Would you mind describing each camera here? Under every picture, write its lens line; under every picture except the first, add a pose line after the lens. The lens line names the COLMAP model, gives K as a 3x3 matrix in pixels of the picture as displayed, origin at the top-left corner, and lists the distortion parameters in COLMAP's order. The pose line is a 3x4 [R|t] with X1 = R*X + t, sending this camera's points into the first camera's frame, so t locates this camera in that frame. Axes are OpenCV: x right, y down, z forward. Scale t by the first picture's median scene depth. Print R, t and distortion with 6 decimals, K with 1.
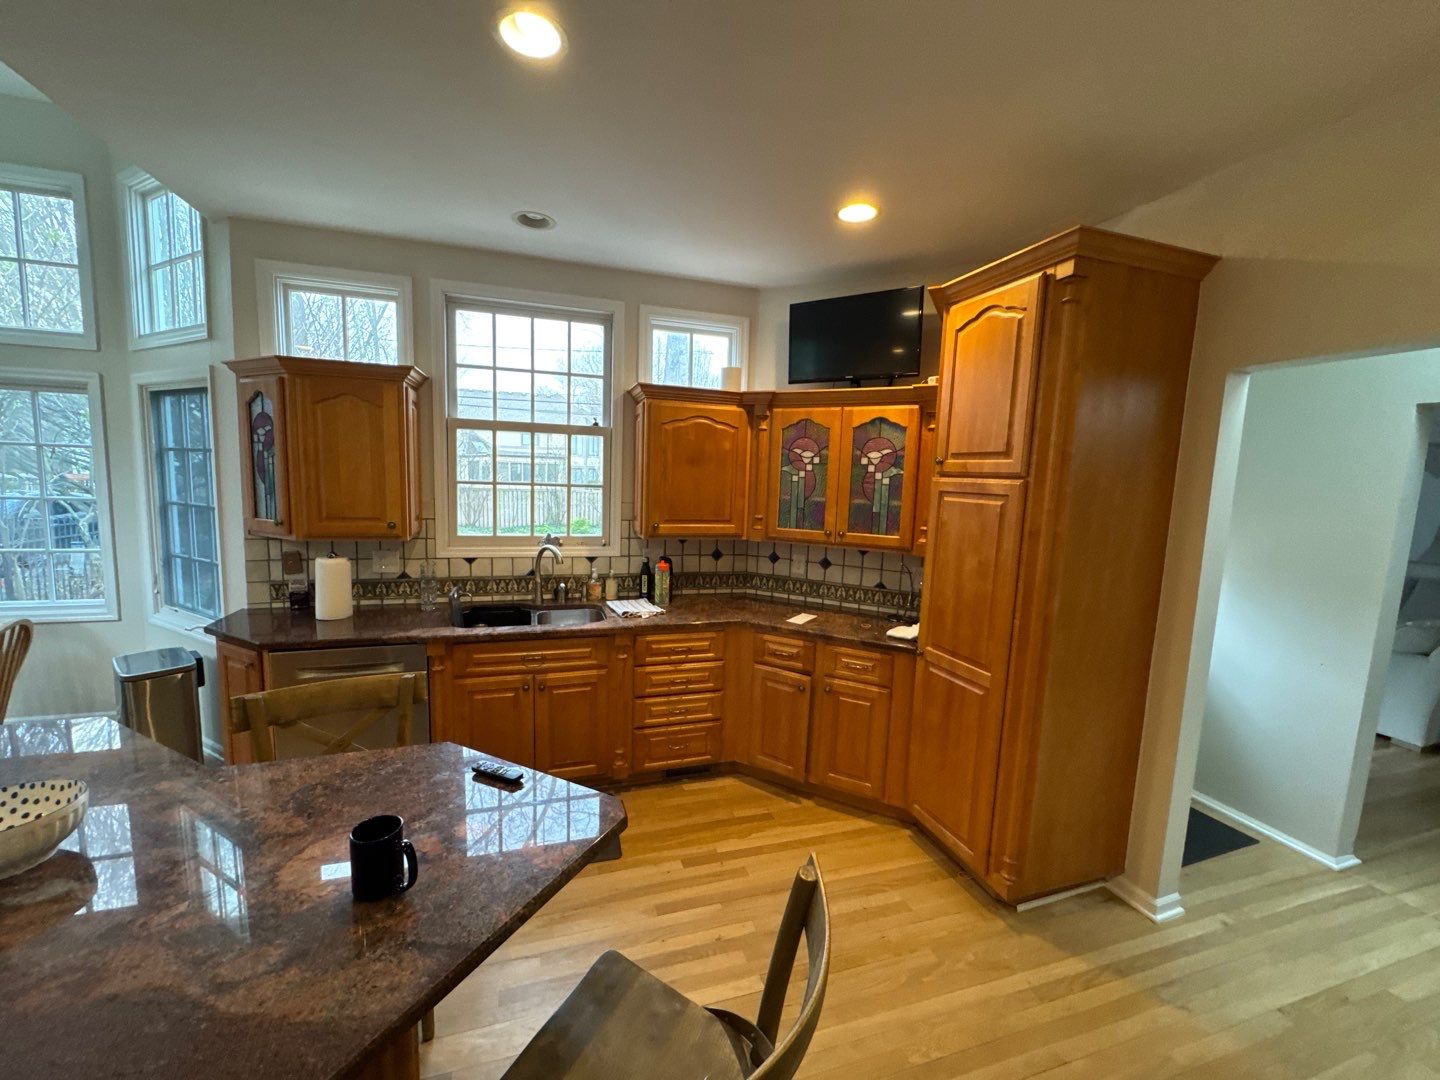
lens RADIAL K [[583.0, 0, 725.9], [0, 583.0, 540.7], [0, 0, 1]] dist [-0.001099, 0.000174]
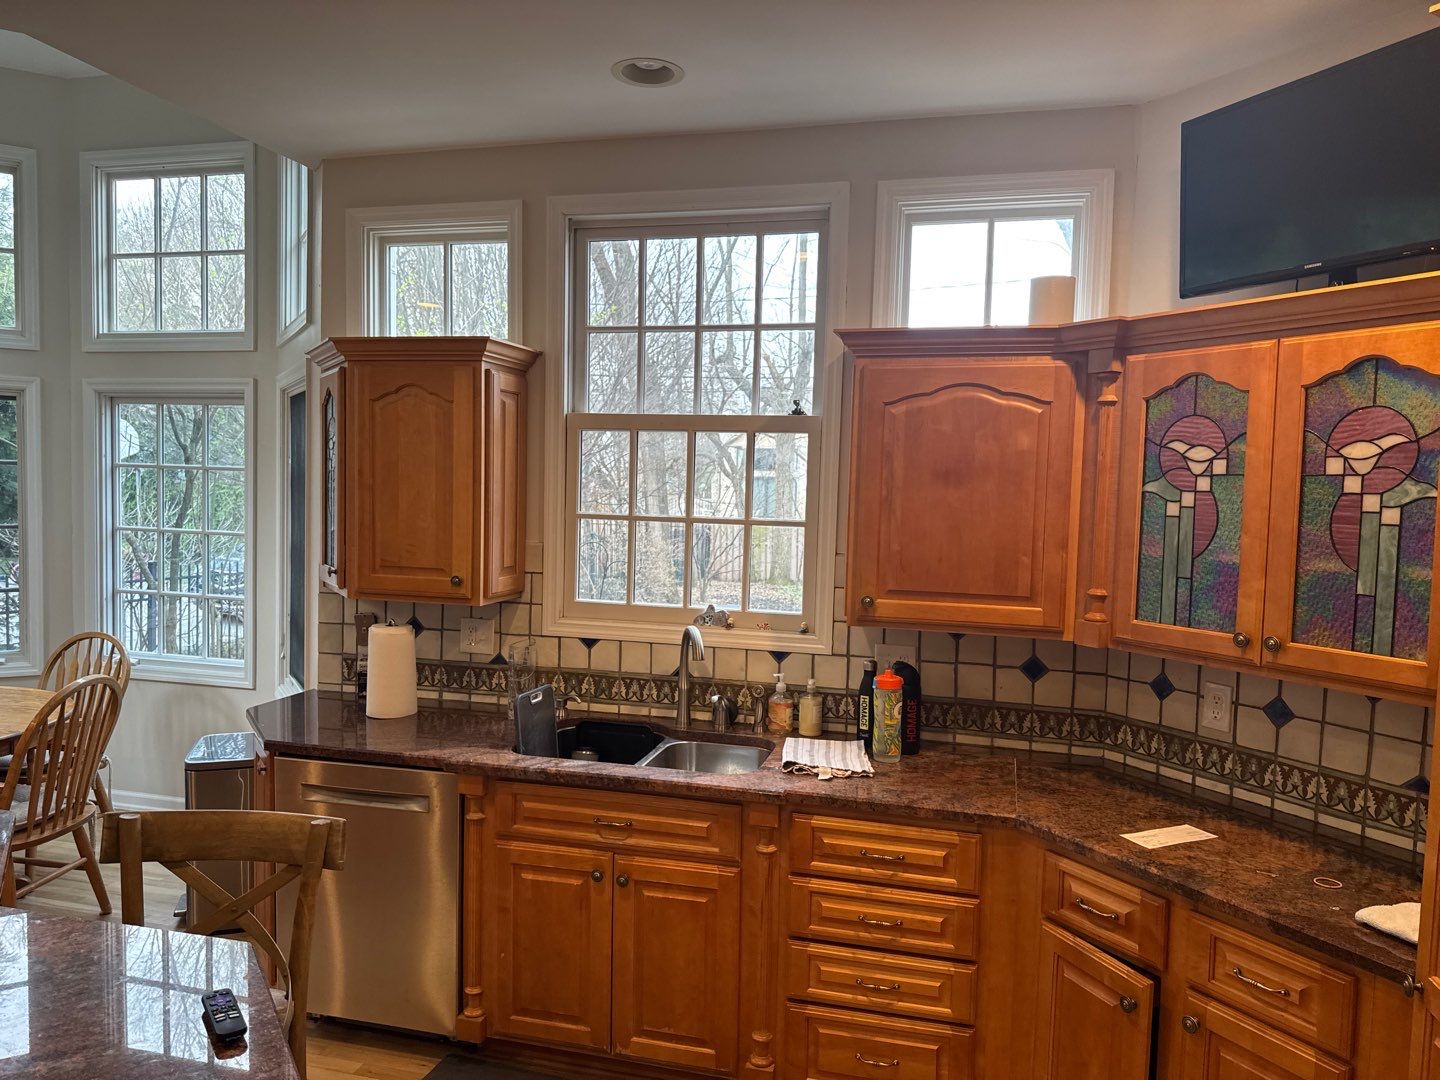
lens RADIAL K [[1034.4, 0, 720.0], [0, 1034.4, 540.0], [0, 0, 1]] dist [0.093337, -0.113734]
pose [[0.839425, 0.016898, -0.543214, 0.268519], [-0.056878, 0.996759, -0.056886, -0.019932], [0.540492, 0.078648, 0.837665, 0.161455]]
